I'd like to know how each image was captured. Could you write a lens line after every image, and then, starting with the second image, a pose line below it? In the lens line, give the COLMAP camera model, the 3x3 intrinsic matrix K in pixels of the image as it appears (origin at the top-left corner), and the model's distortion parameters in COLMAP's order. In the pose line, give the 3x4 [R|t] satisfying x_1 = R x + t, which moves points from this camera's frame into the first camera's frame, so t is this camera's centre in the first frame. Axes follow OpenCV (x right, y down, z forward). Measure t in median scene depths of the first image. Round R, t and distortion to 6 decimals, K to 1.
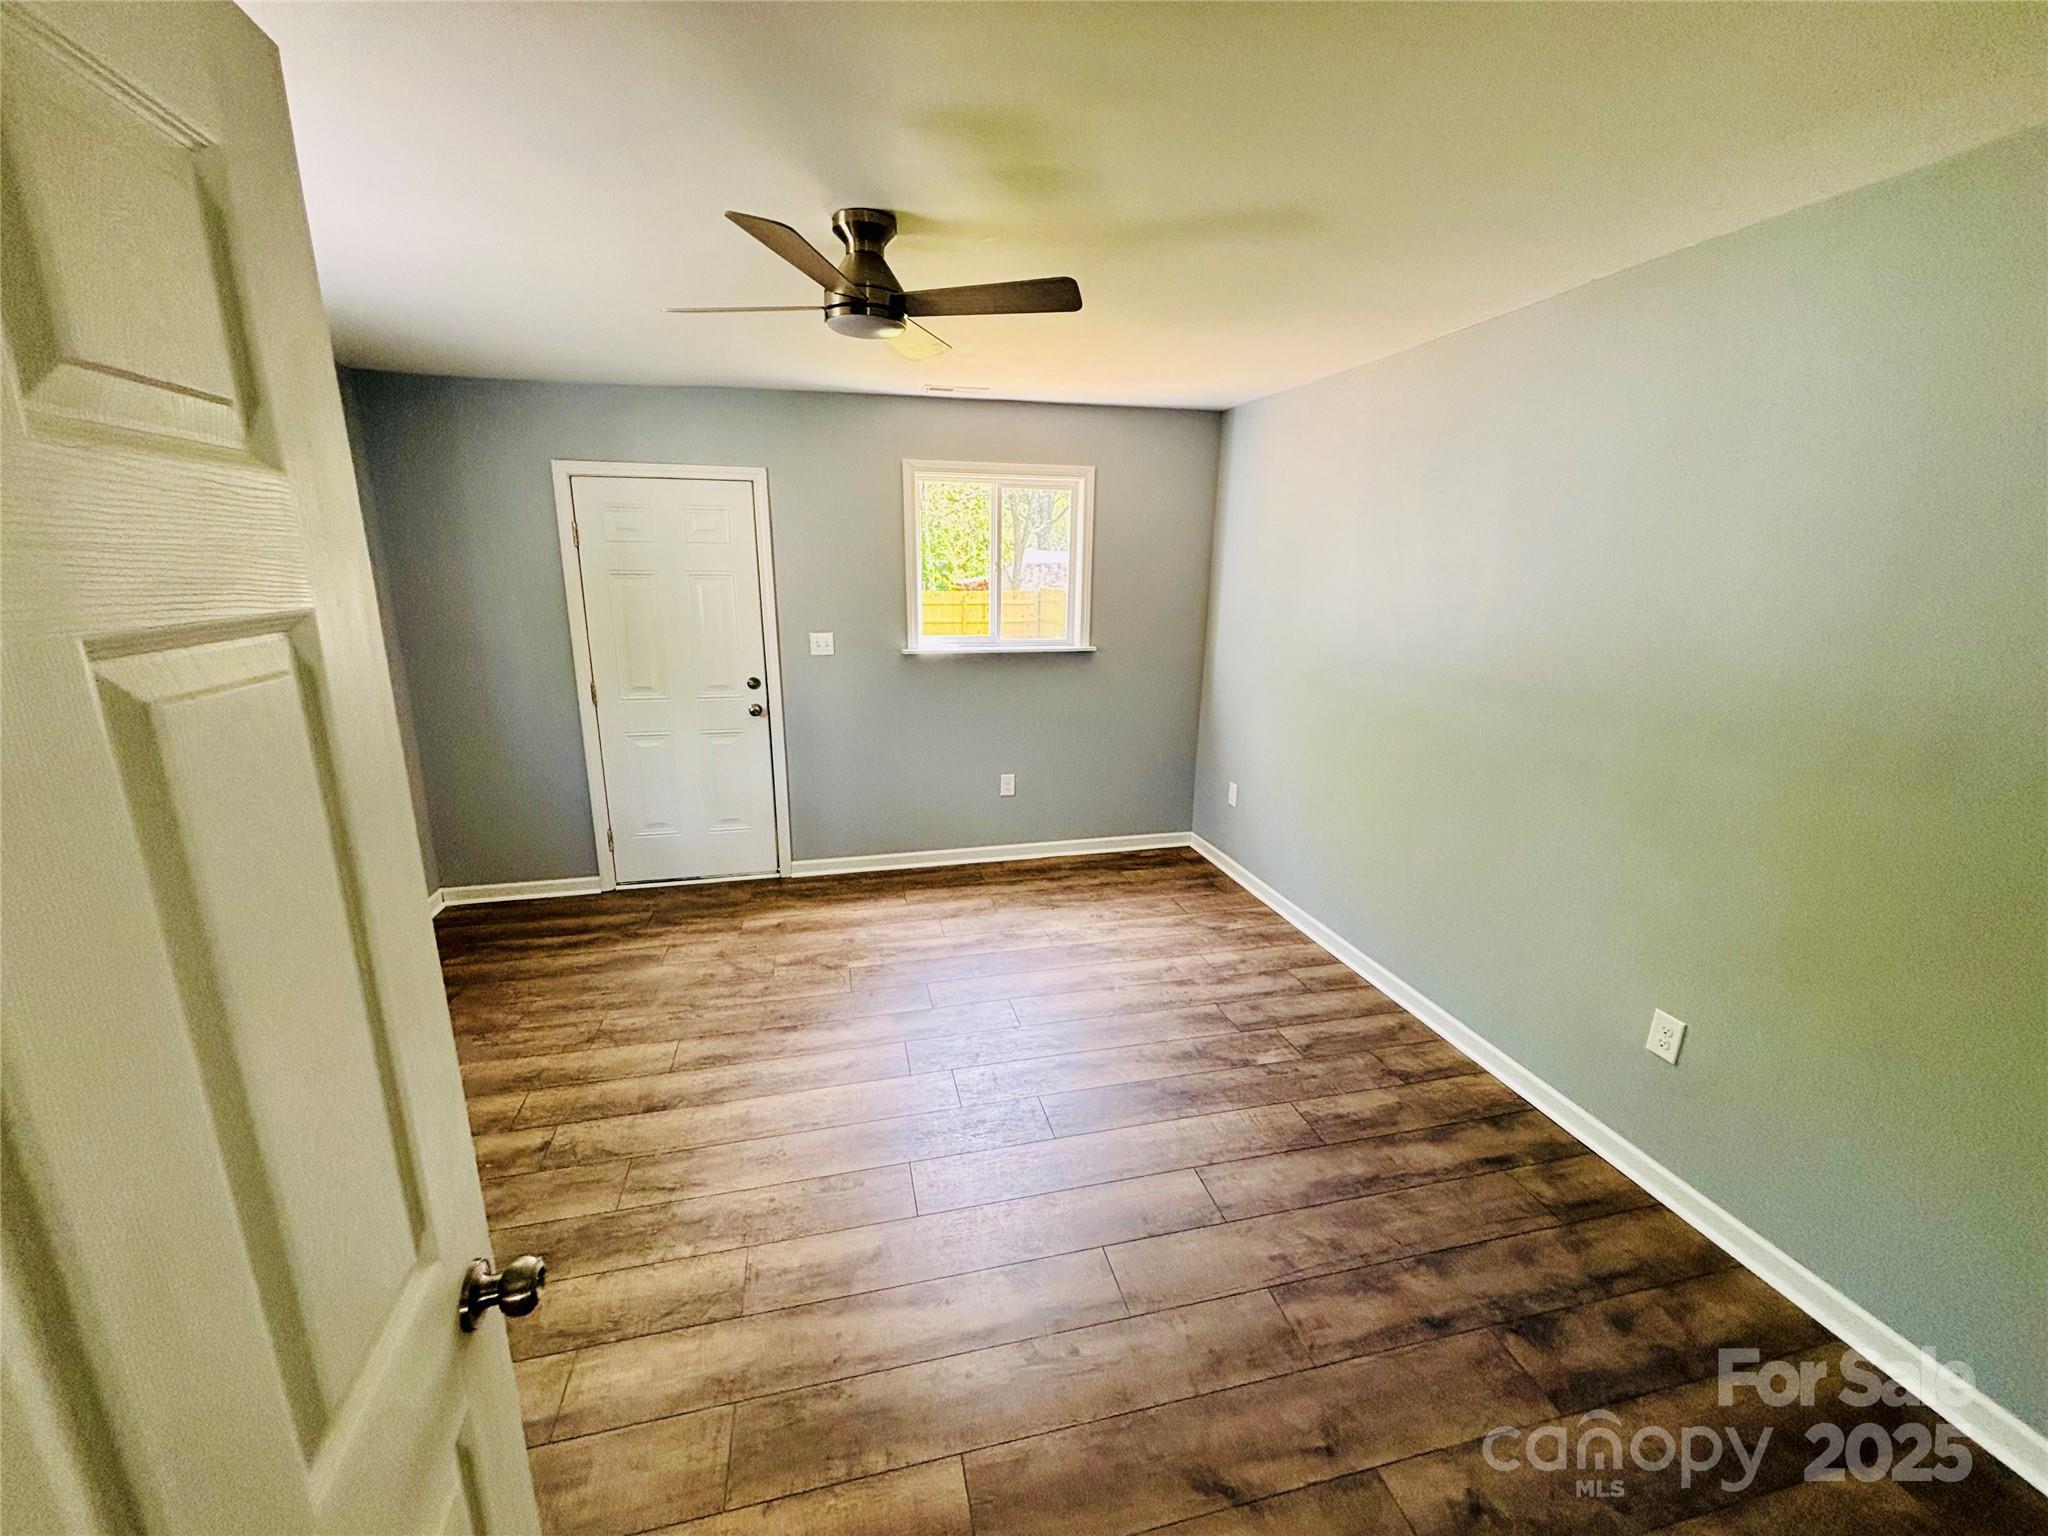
lens RADIAL K [[828.9, 0, 1020.3], [0, 828.9, 762.5], [0, 0, 1]] dist [-0.000779, 0.000117]
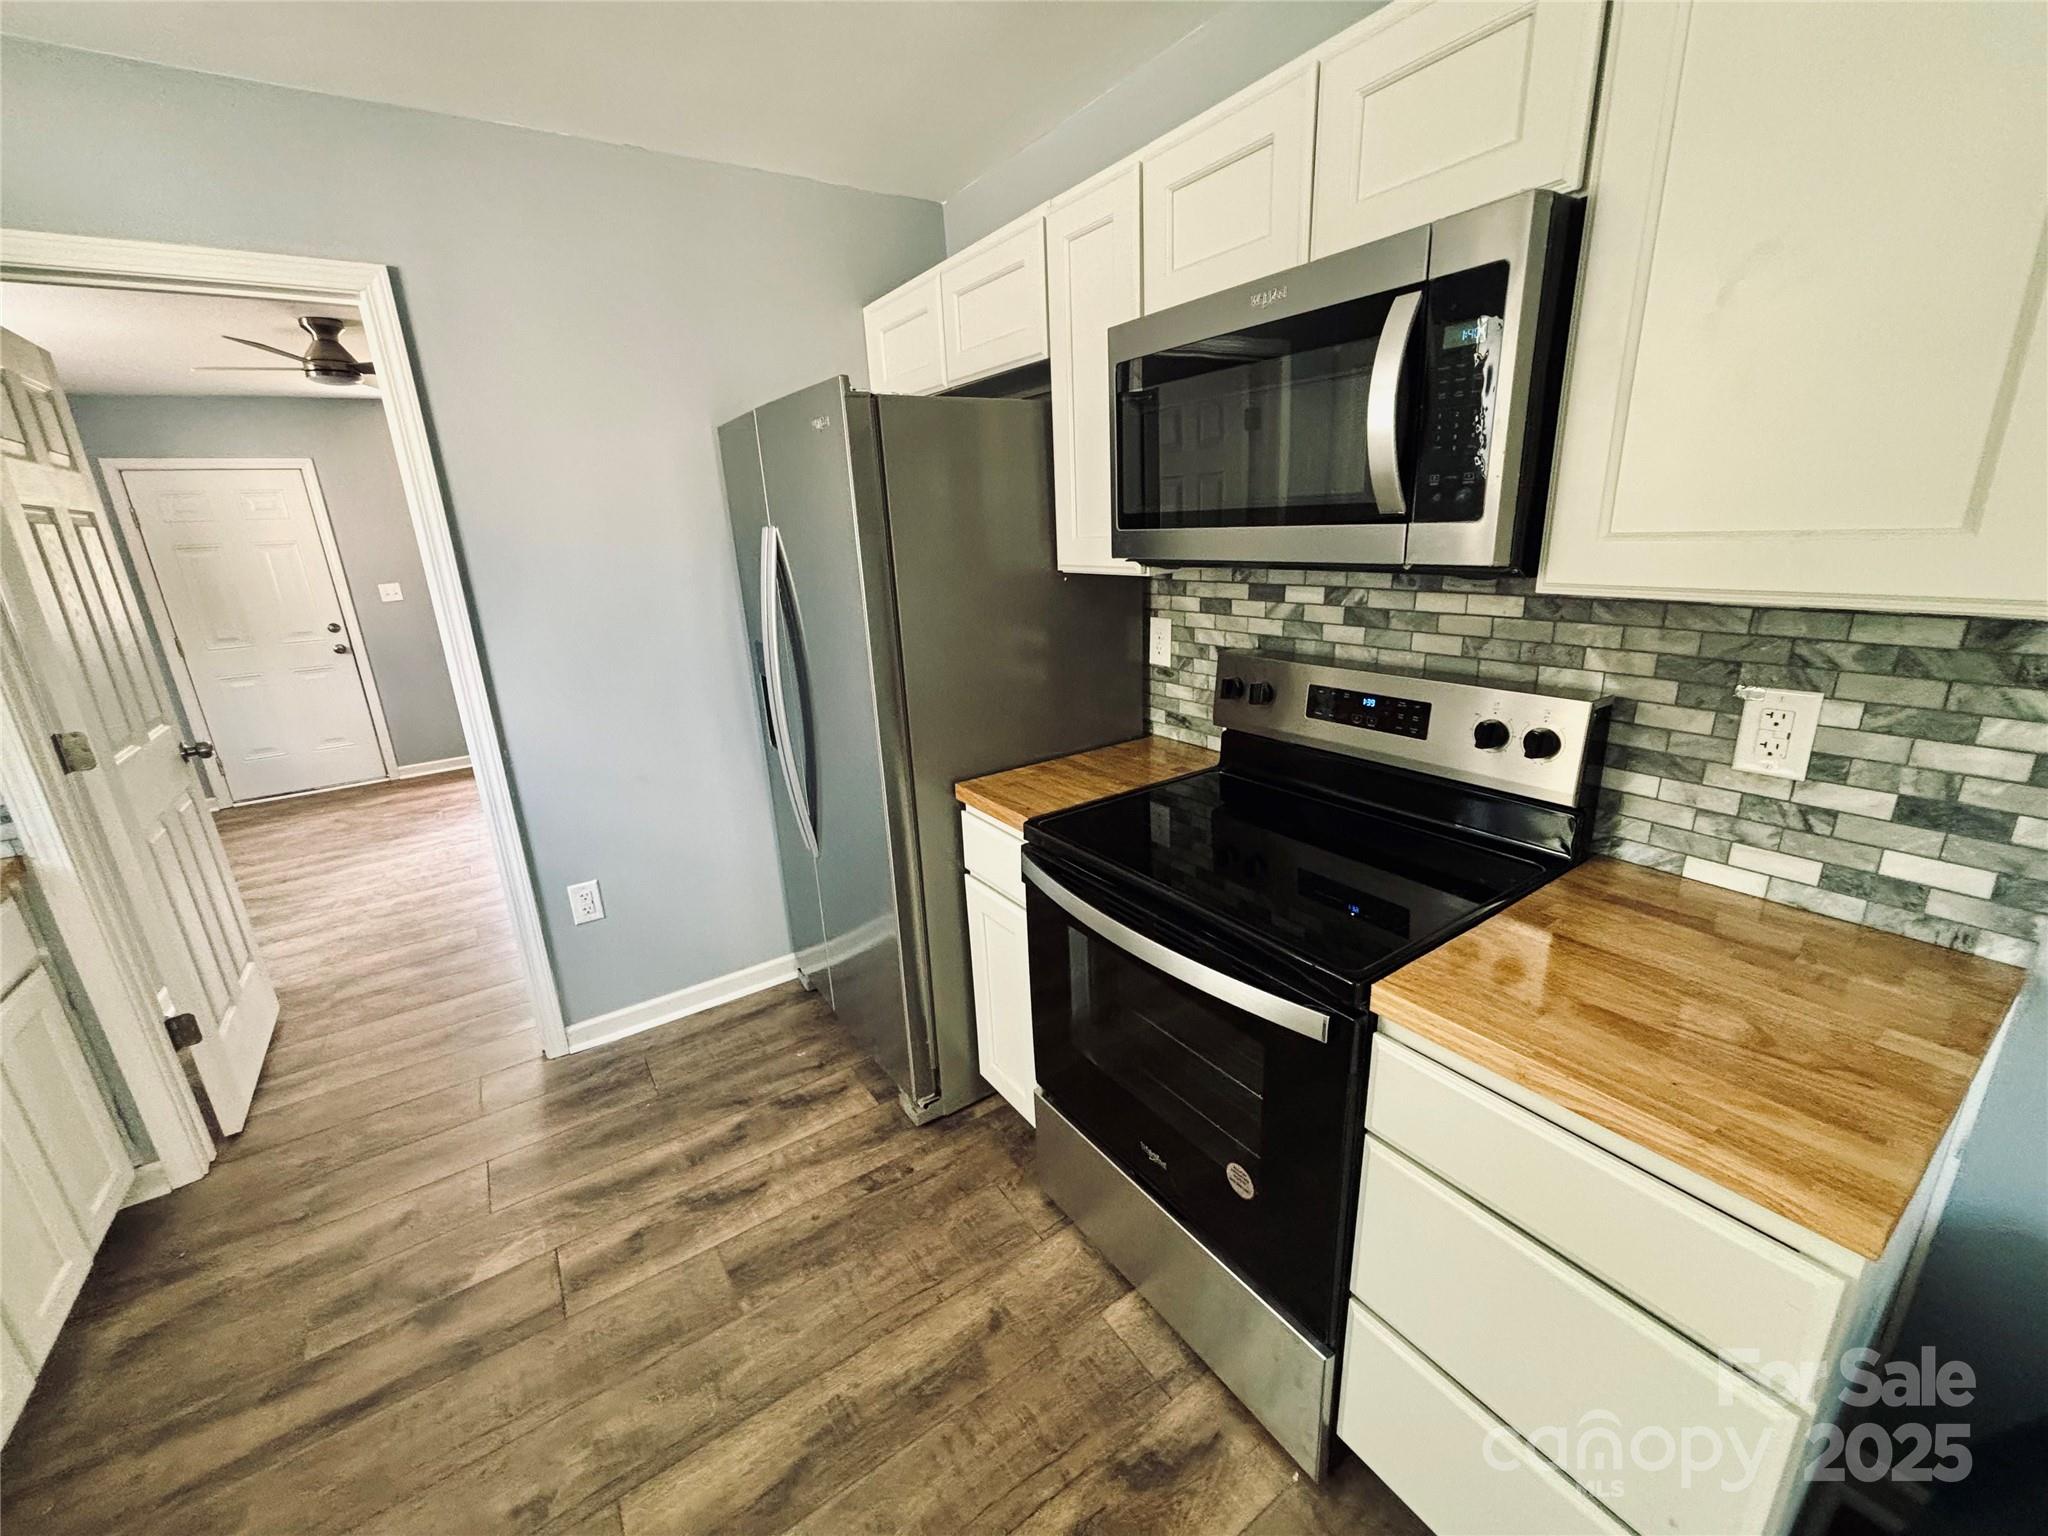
lens RADIAL K [[828.9, 0, 1021.7], [0, 828.9, 774.2], [0, 0, 1]] dist [-0.000779, 0.000117]
pose [[0.938051, -0.152023, 0.311367, 0.289311], [0.138094, 0.988188, 0.066442, 0.225268], [-0.317790, -0.019328, 0.947964, -0.663063]]
